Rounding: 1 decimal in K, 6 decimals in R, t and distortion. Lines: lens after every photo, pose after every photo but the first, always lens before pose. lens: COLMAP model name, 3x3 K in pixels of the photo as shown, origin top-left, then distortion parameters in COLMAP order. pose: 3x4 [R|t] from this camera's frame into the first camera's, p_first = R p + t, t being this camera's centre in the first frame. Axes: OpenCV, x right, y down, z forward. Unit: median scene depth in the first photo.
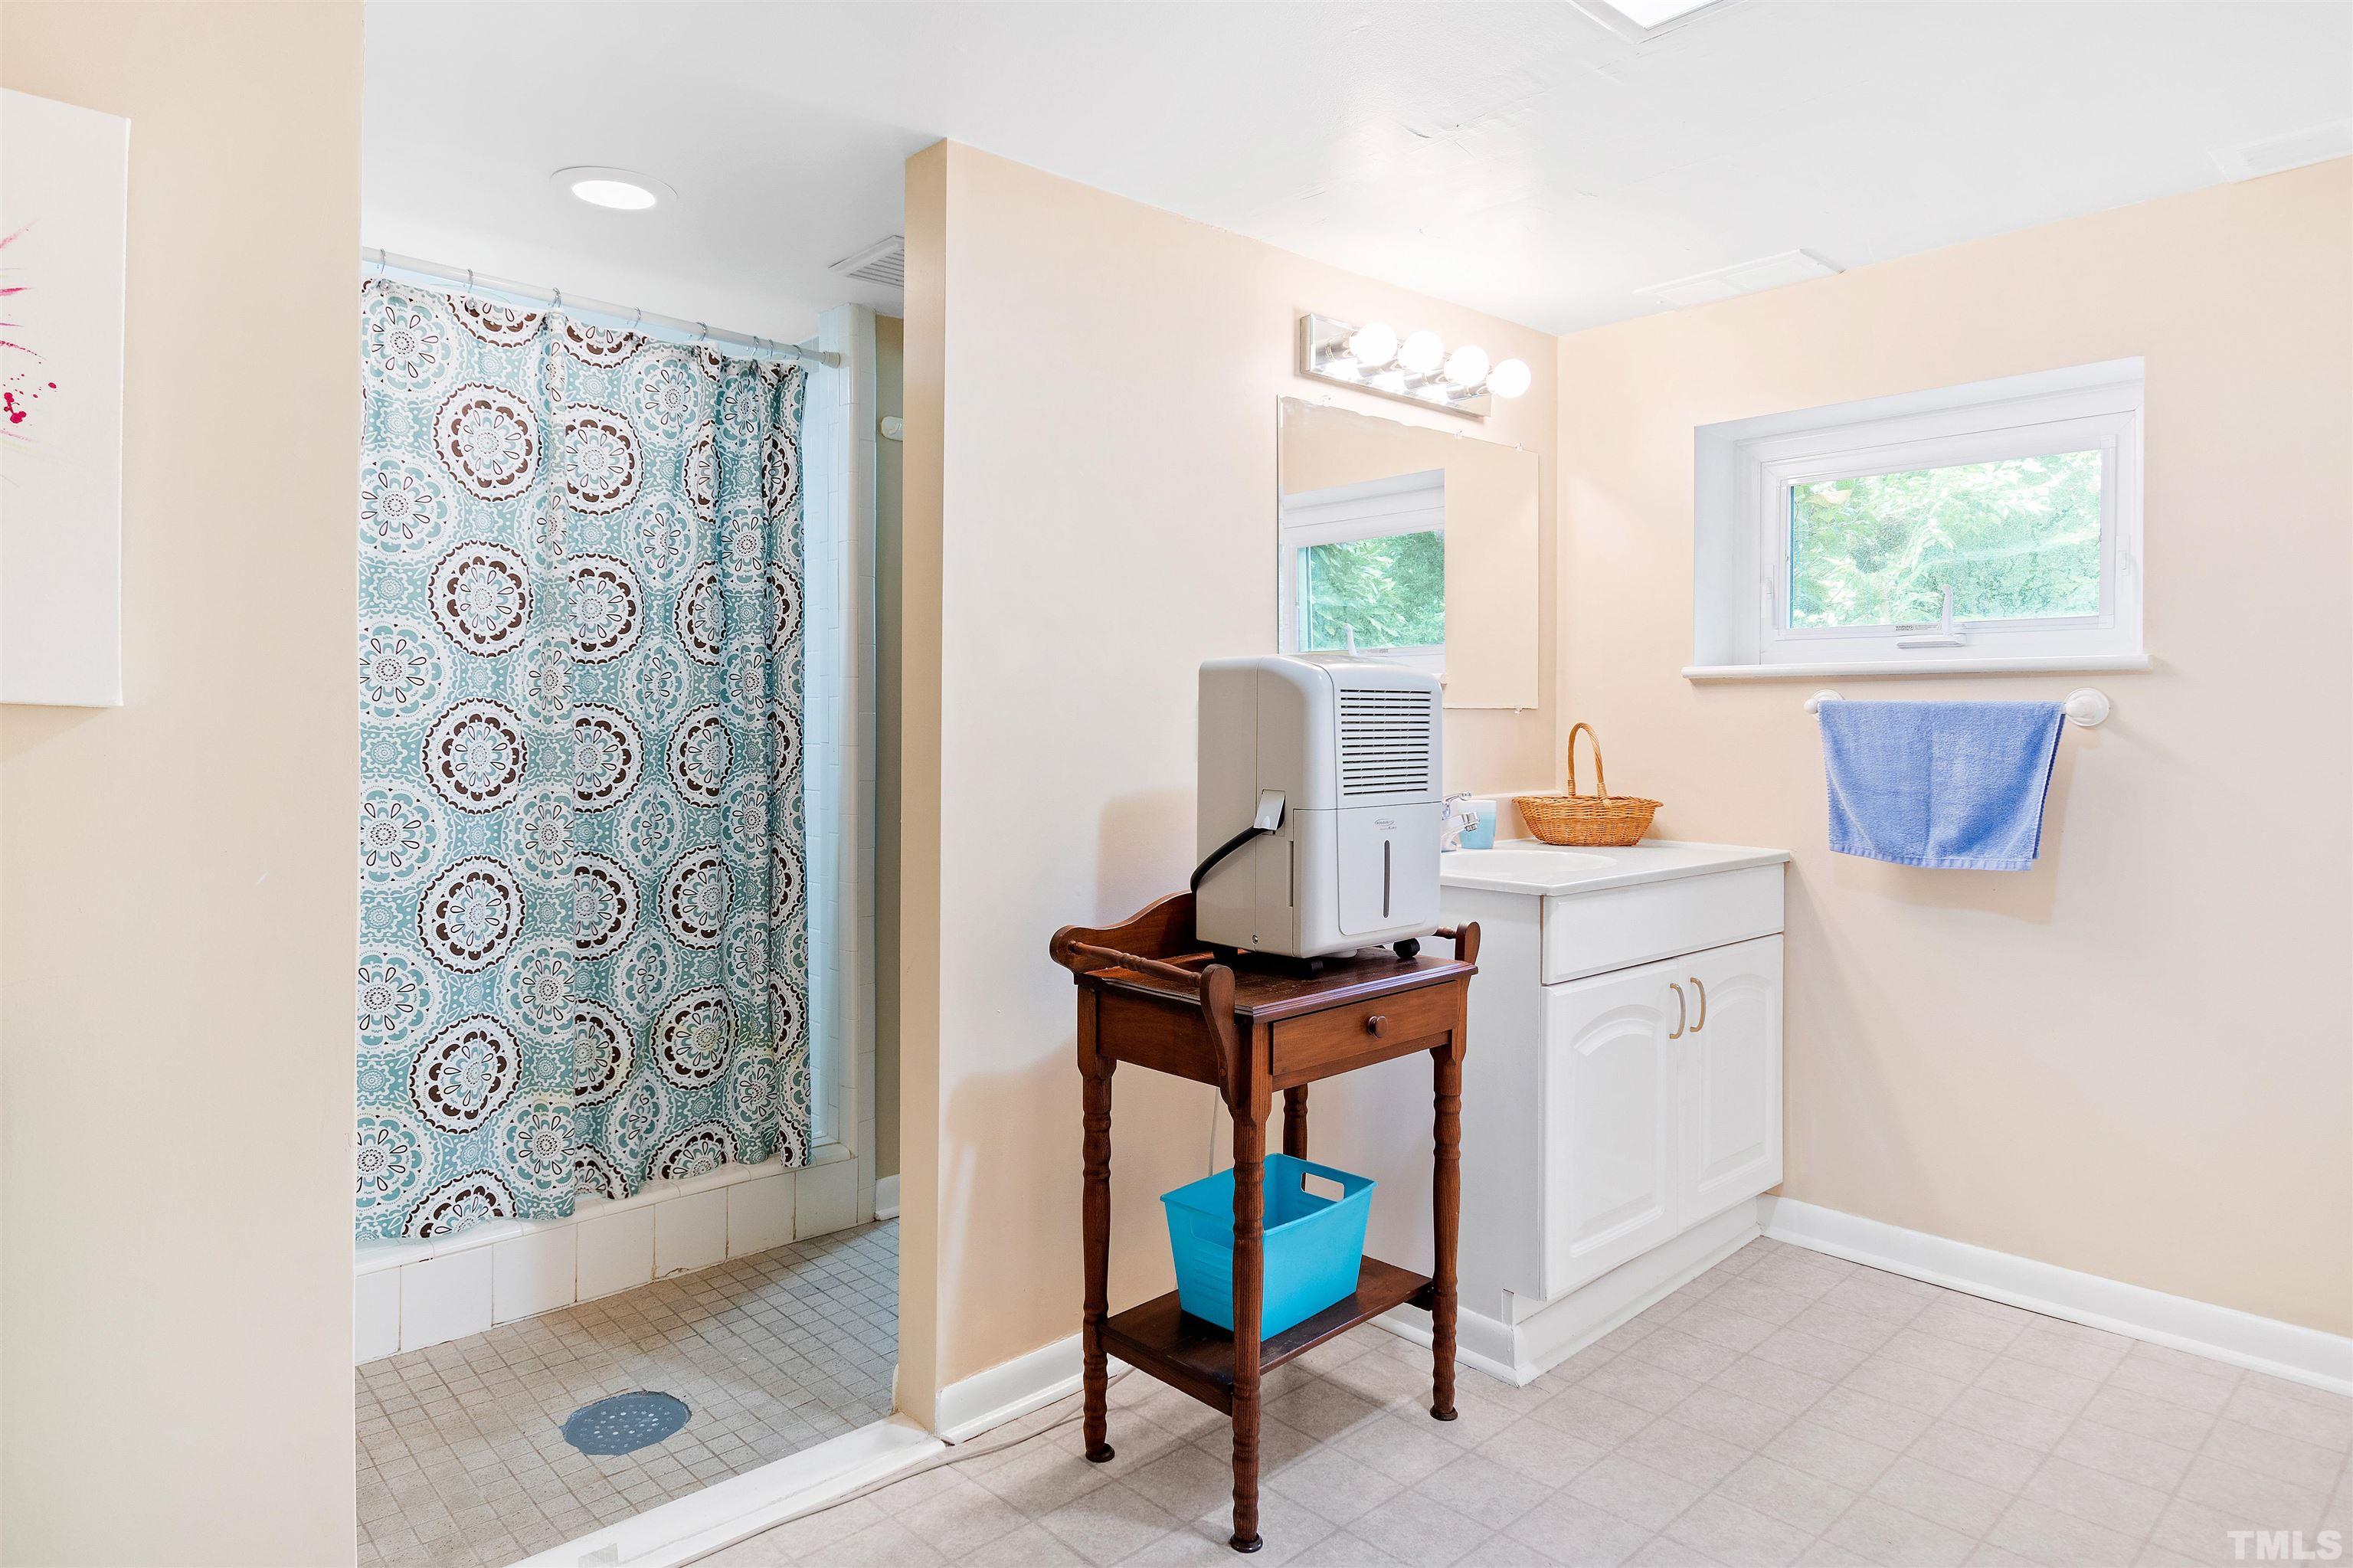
lens RADIAL K [[1313.7, 0, 1165.8], [0, 1313.7, 765.9], [0, 0, 1]] dist [0.007566, 0.000352]
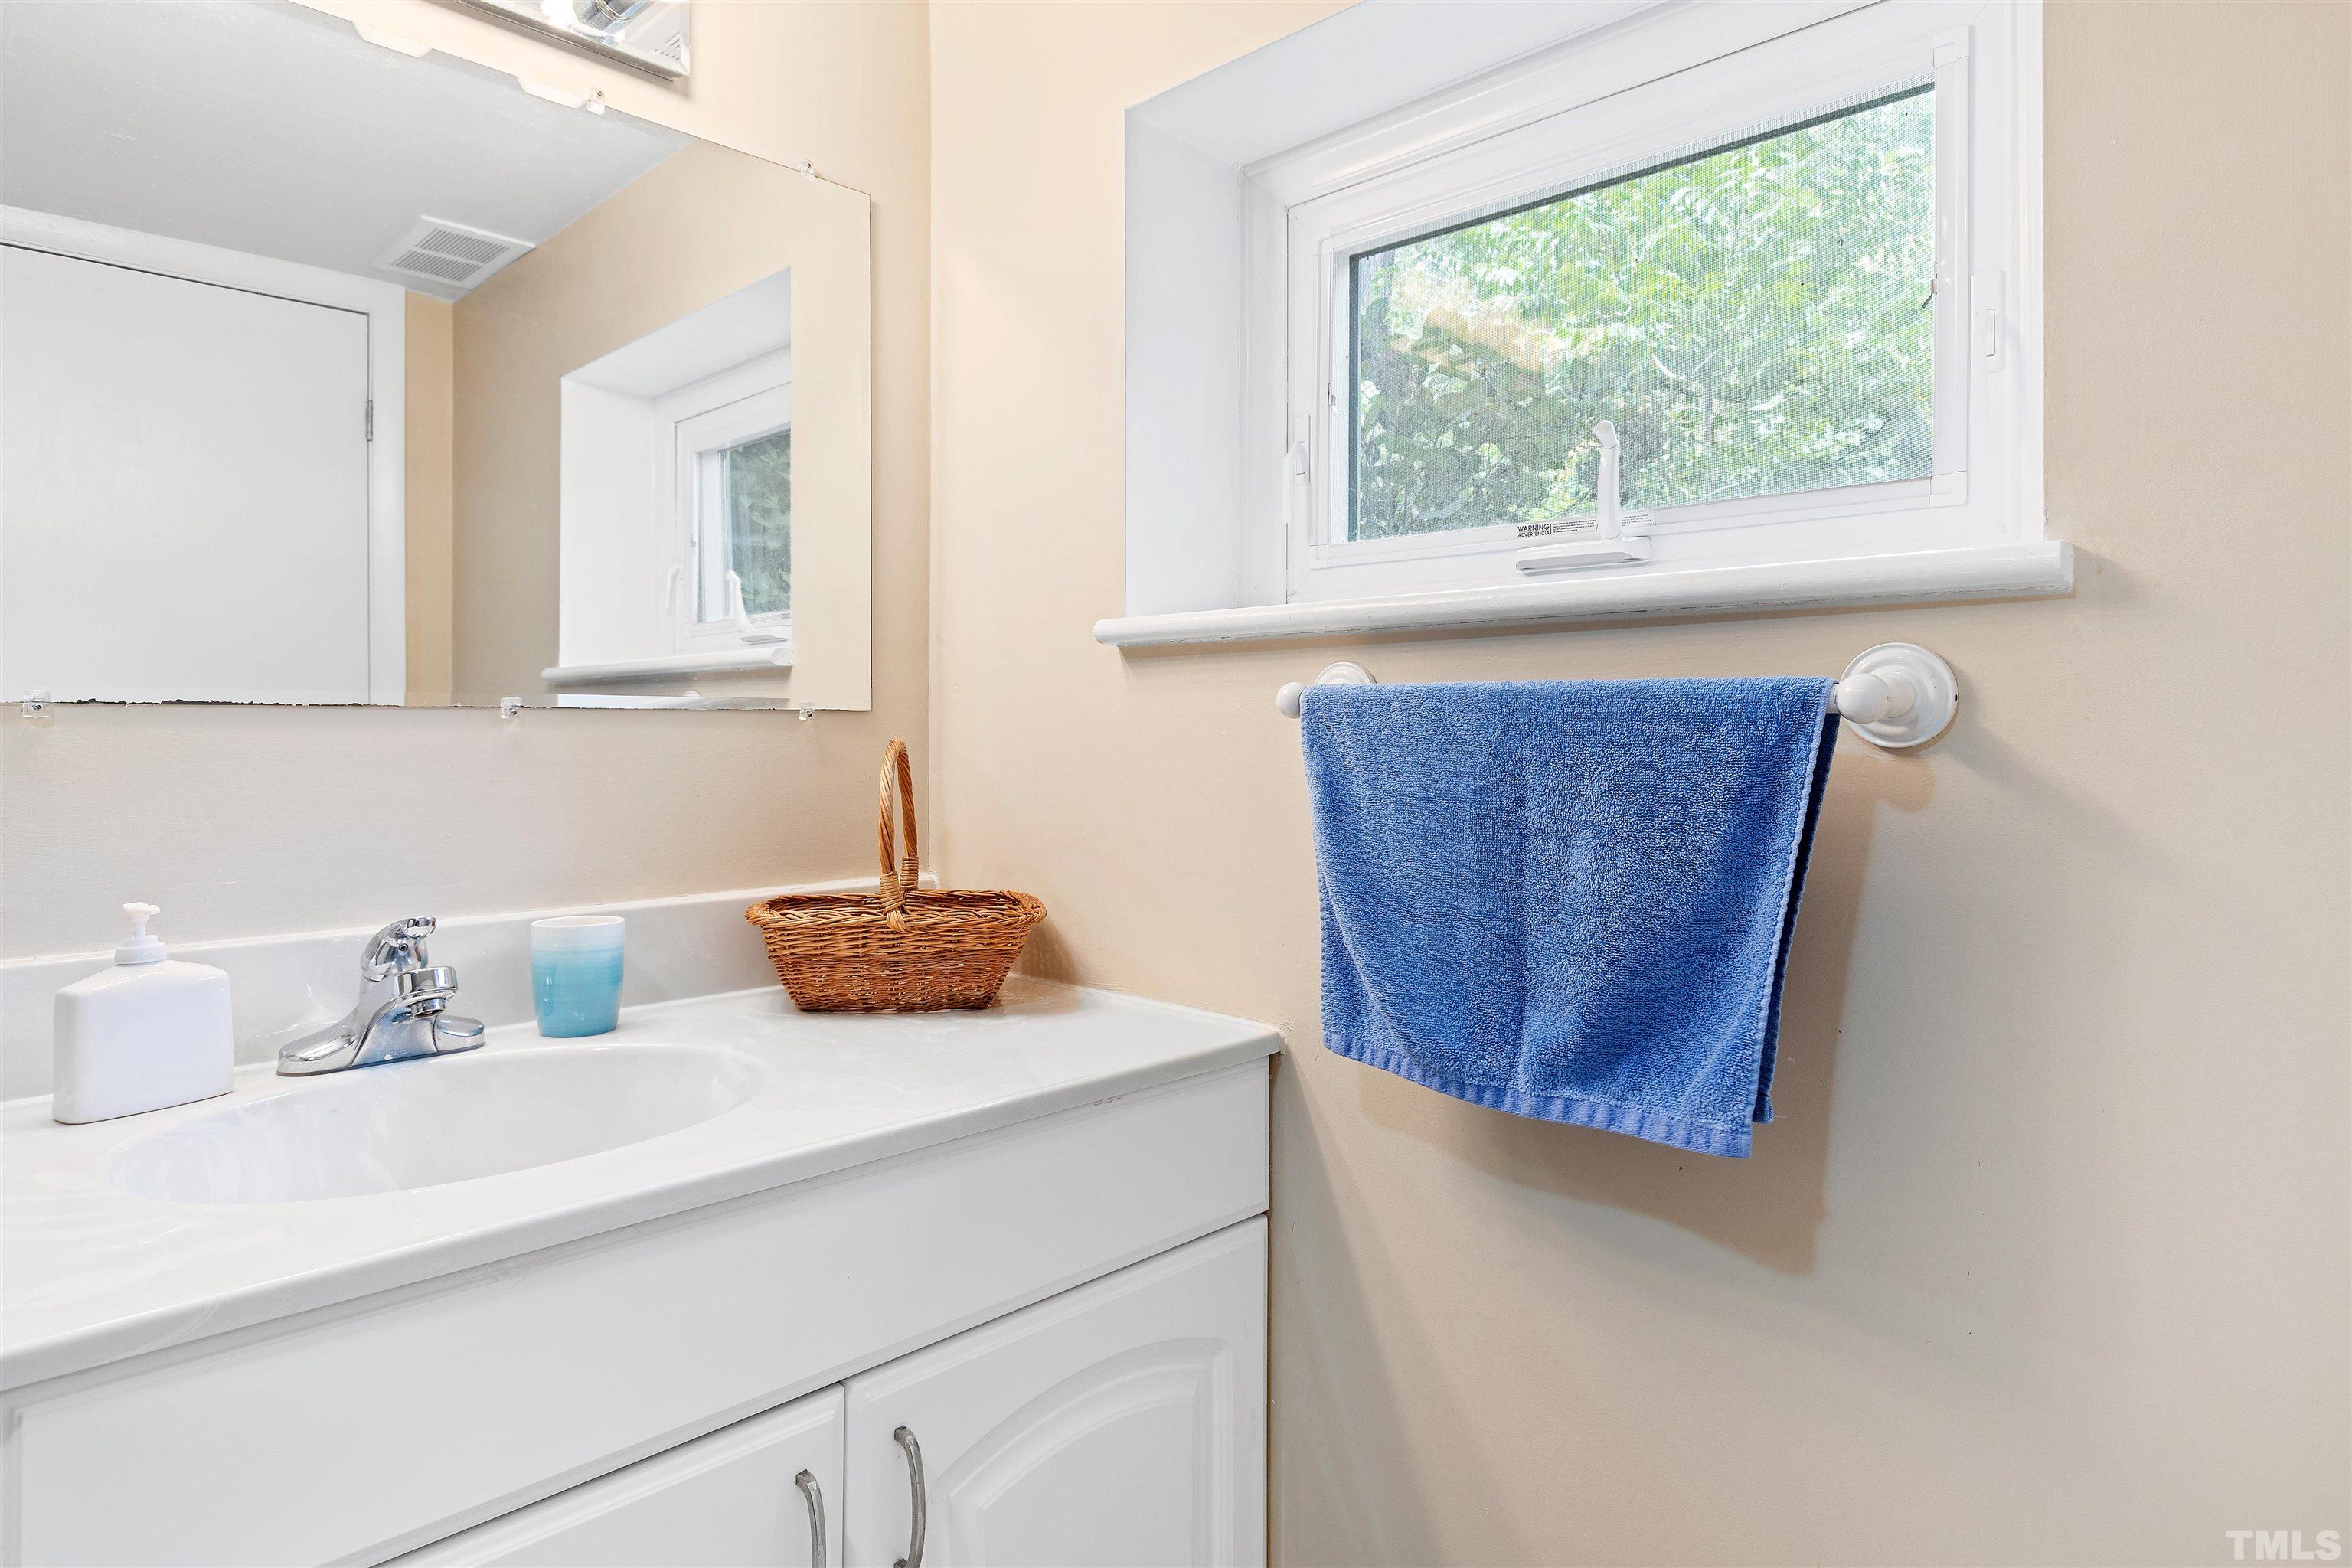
lens RADIAL K [[1313.1, 0, 1185.2], [0, 1313.1, 778.5], [0, 0, 1]] dist [0.007566, 0.000352]
pose [[0.996380, -0.006177, 0.084791, 0.449900], [0.006218, 0.999981, -0.000220, -0.021649], [-0.084788, 0.000747, 0.996399, 0.624663]]
